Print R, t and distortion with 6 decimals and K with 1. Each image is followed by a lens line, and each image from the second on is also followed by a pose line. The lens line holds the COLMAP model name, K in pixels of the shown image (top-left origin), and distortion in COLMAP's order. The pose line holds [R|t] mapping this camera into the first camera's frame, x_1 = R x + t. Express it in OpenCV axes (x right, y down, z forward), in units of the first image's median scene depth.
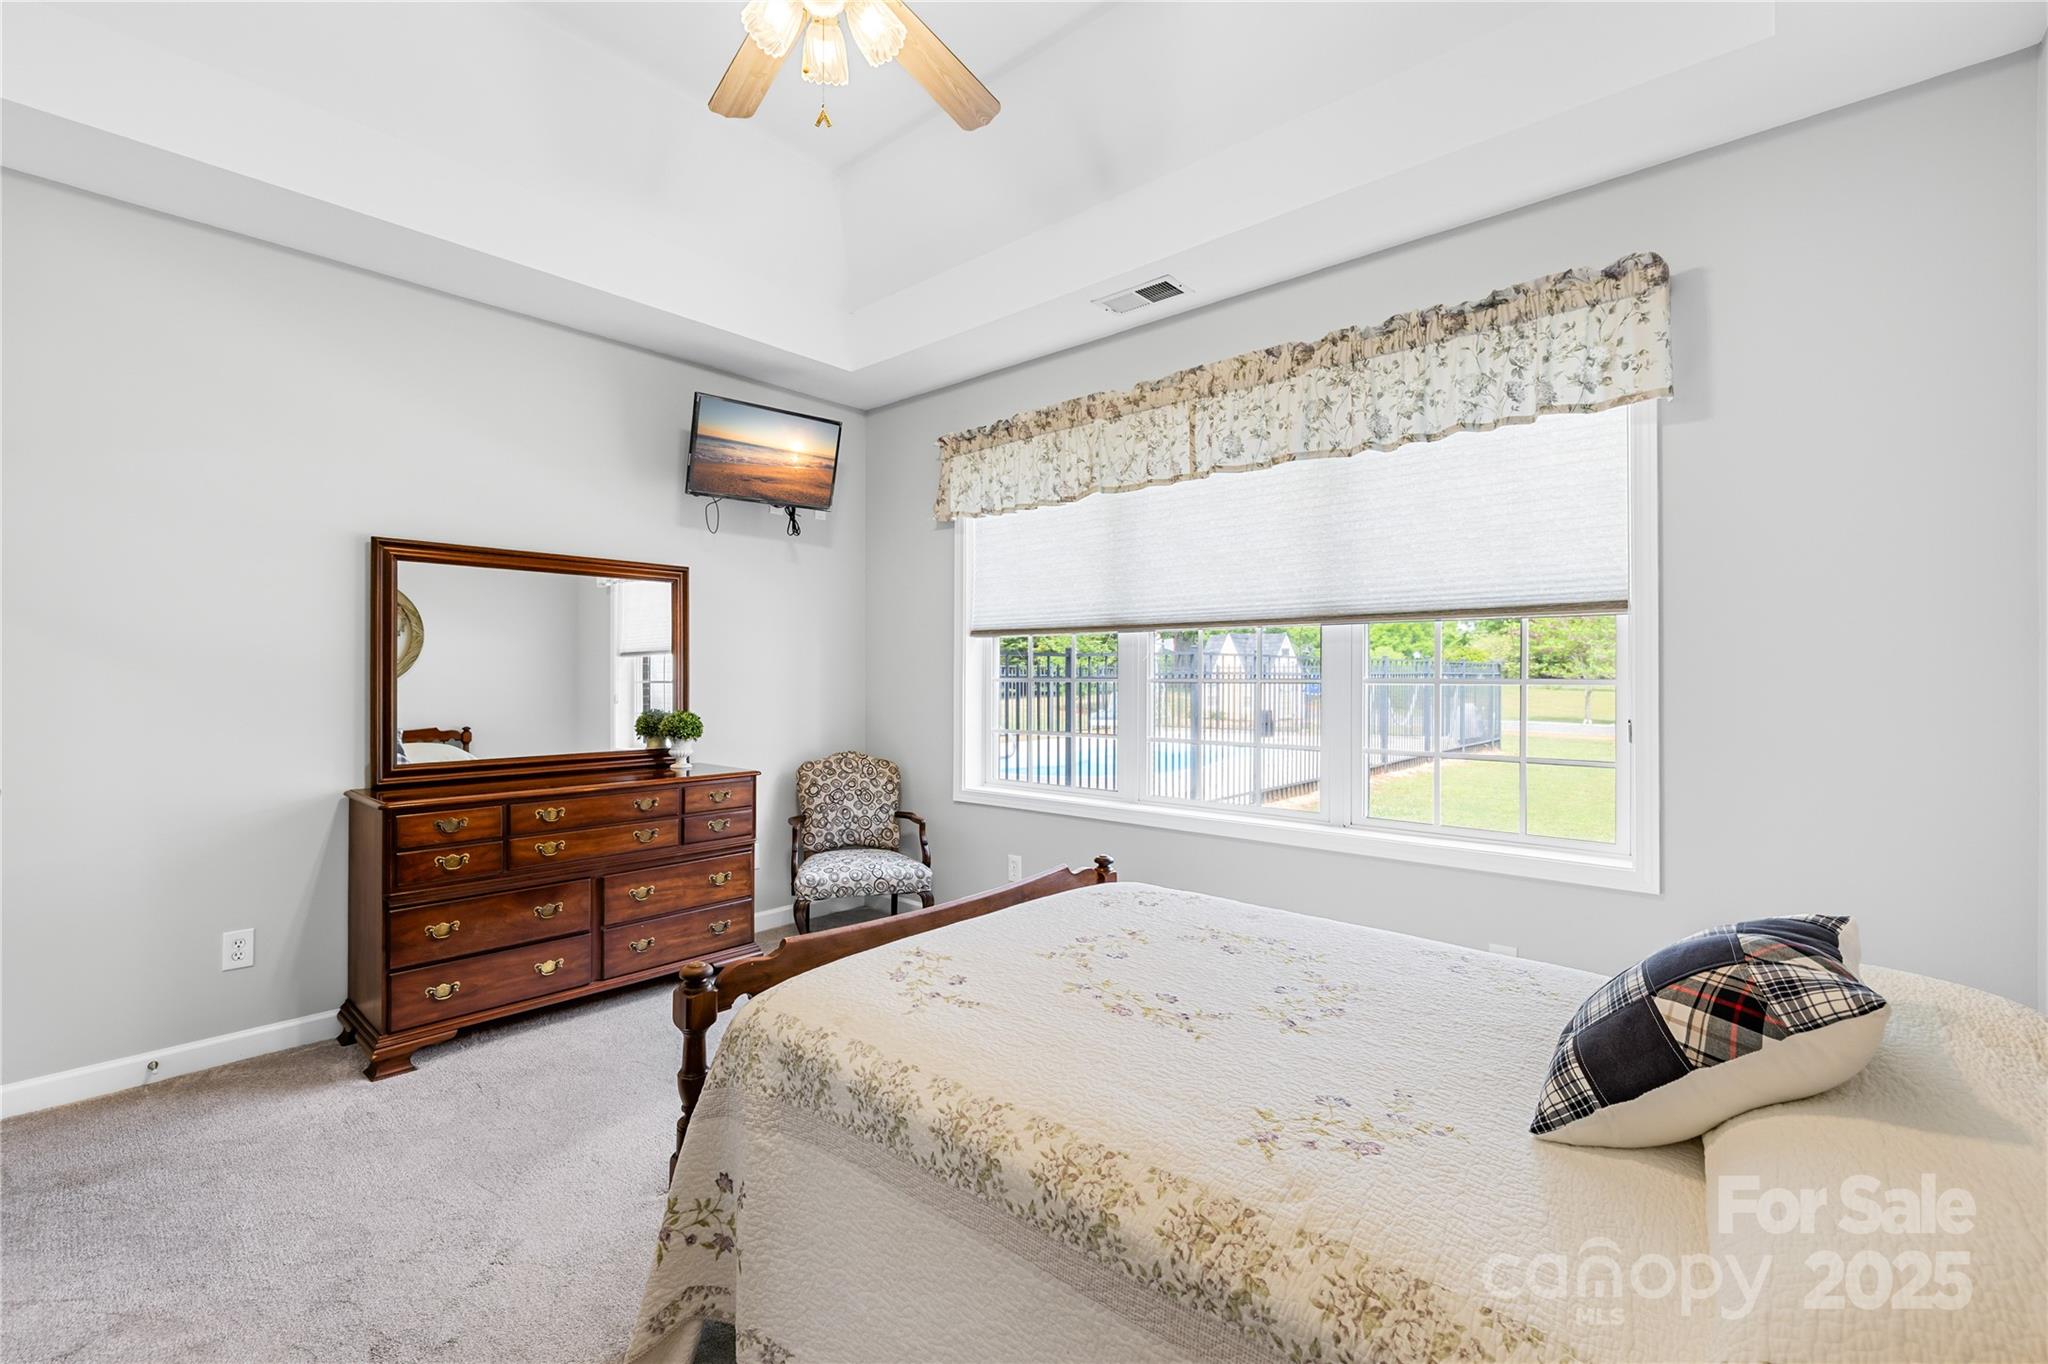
lens RADIAL K [[868.9, 0, 1025.1], [0, 868.9, 675.8], [0, 0, 1]] dist [-0.000127, -0.000135]
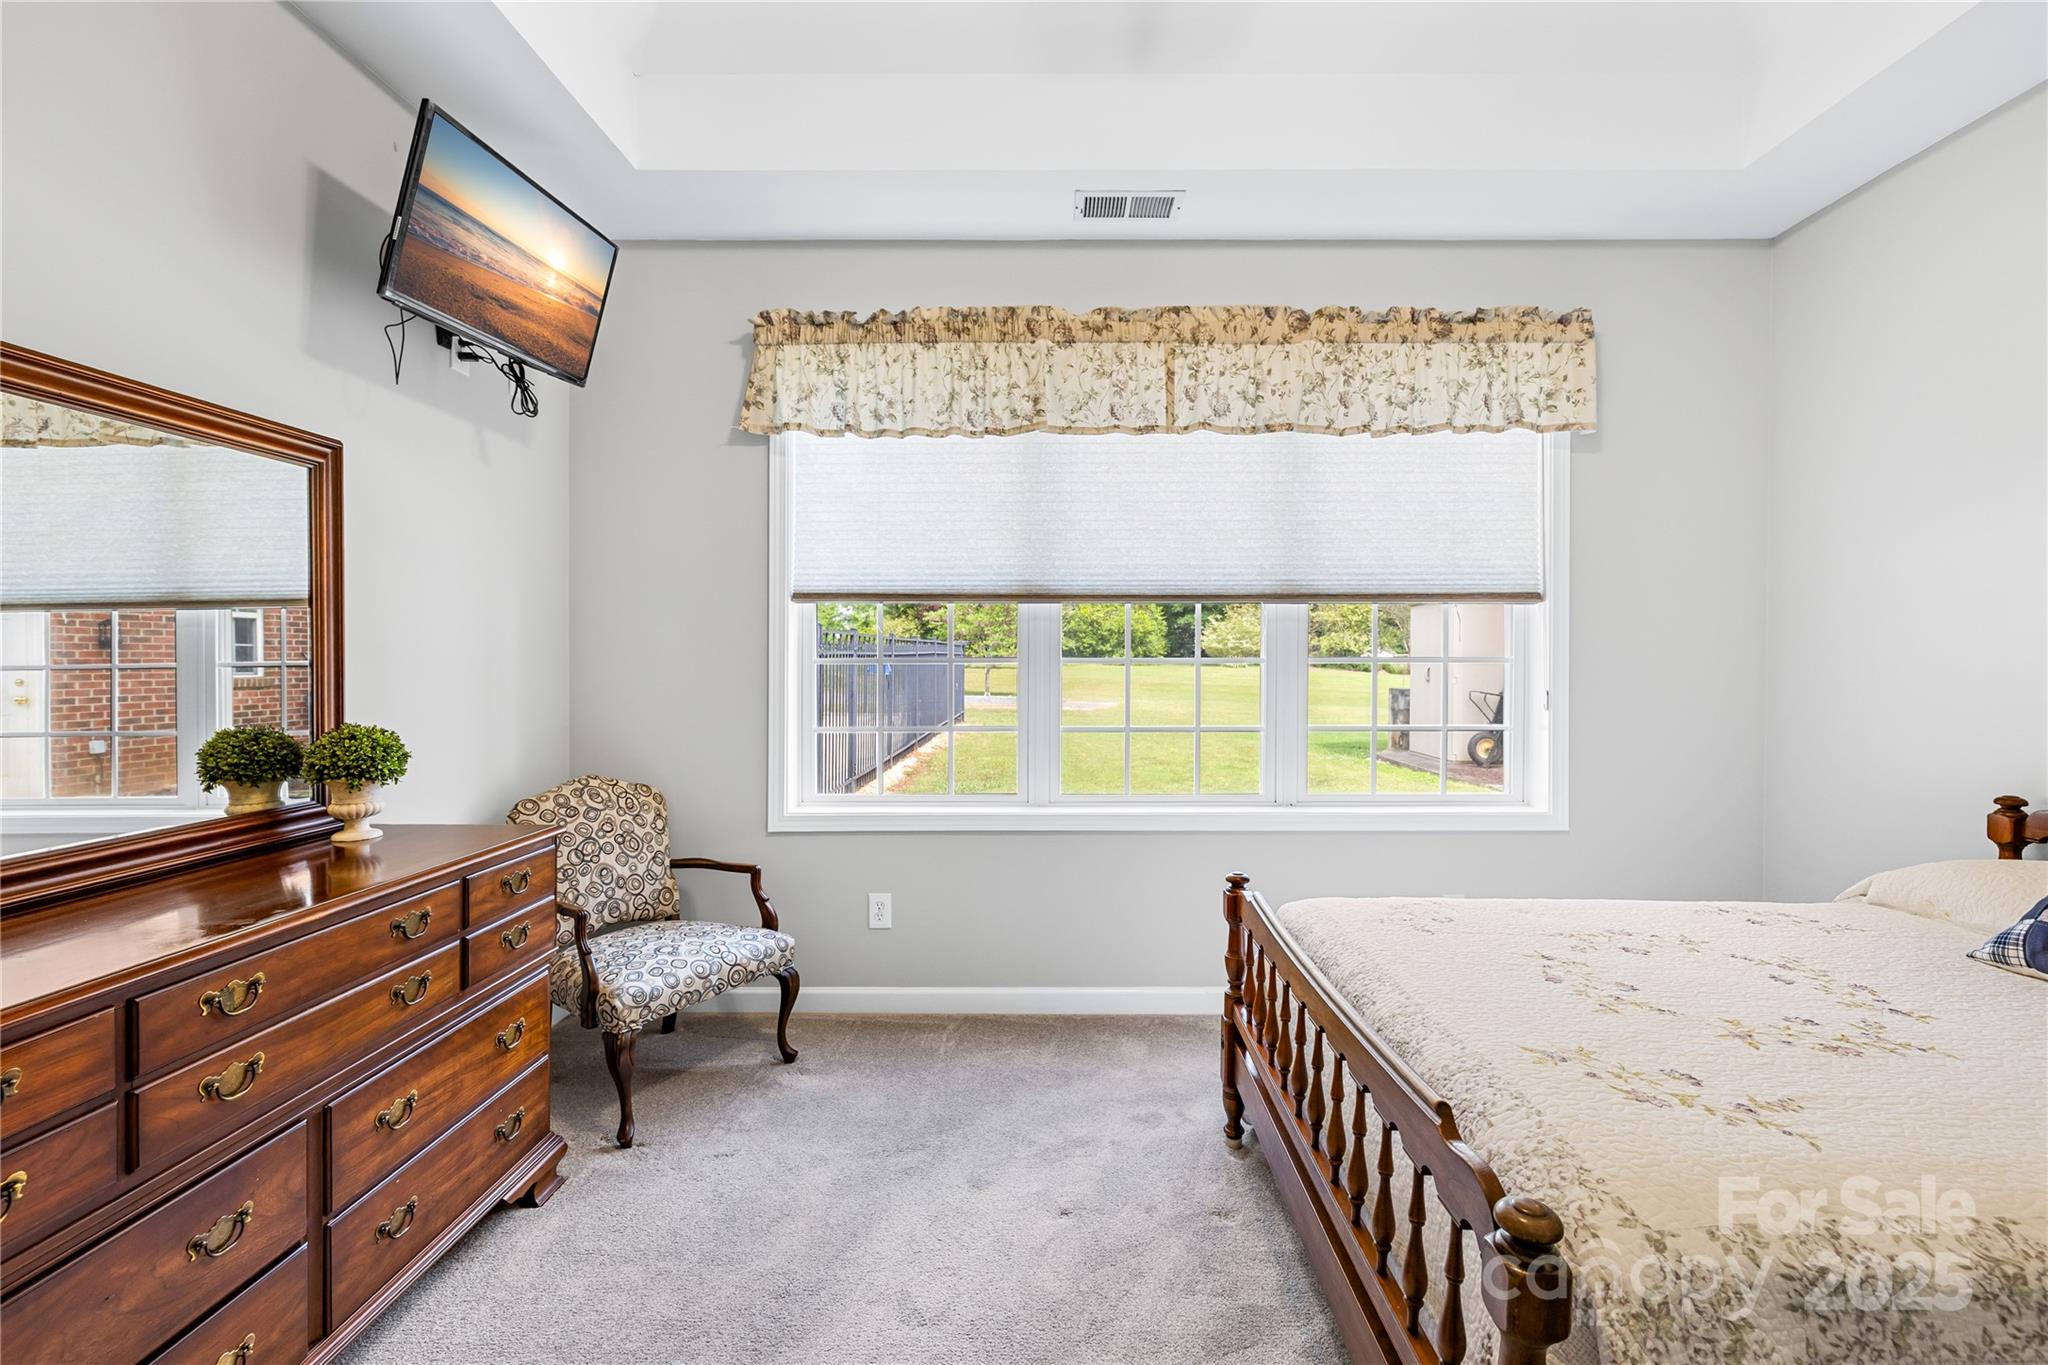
lens RADIAL K [[868.9, 0, 1033.4], [0, 868.9, 663.3], [0, 0, 1]] dist [-0.000127, -0.000135]
pose [[0.756556, -0.005702, 0.653904, -0.472457], [0.000821, 0.999969, 0.007769, 0.001423], [-0.653928, -0.005340, 0.756538, 0.403626]]
